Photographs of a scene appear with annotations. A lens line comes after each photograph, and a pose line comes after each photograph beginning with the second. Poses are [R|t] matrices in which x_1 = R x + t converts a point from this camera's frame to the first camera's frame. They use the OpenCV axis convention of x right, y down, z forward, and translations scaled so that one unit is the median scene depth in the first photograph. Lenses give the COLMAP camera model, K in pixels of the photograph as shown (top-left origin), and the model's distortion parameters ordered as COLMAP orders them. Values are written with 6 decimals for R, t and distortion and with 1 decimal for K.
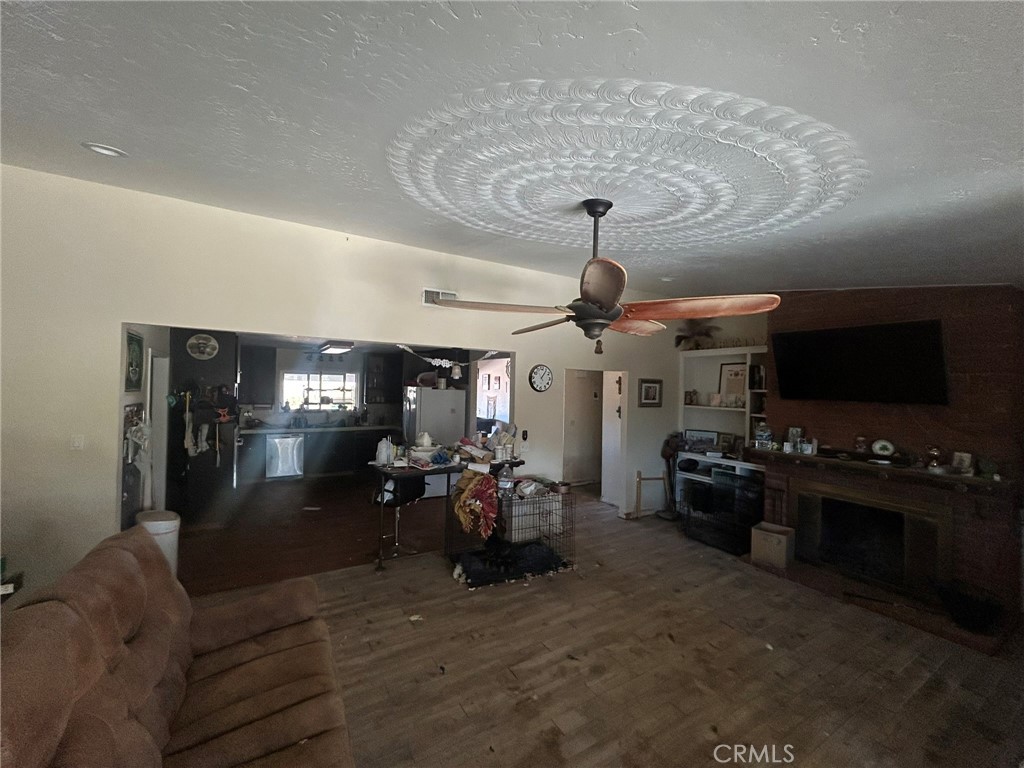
lens RADIAL K [[410.7, 0, 511.7], [0, 410.7, 382.5], [0, 0, 1]] dist [-0.000756, -0.000010]
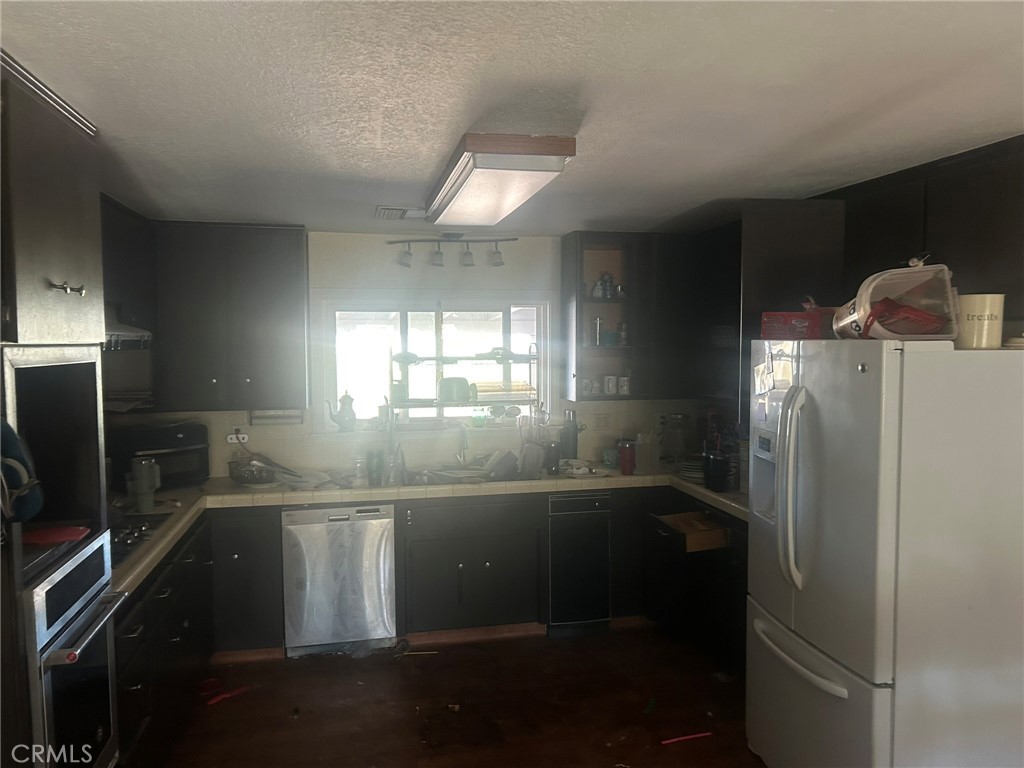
lens RADIAL K [[751.1, 0, 511.7], [0, 751.1, 384.8], [0, 0, 1]] dist [0.011781, -0.033759]
pose [[0.946178, -0.004003, -0.323622, -0.228955], [0.024135, 0.998012, 0.058219, 0.005762], [0.322746, -0.062897, 0.944393, 0.476089]]
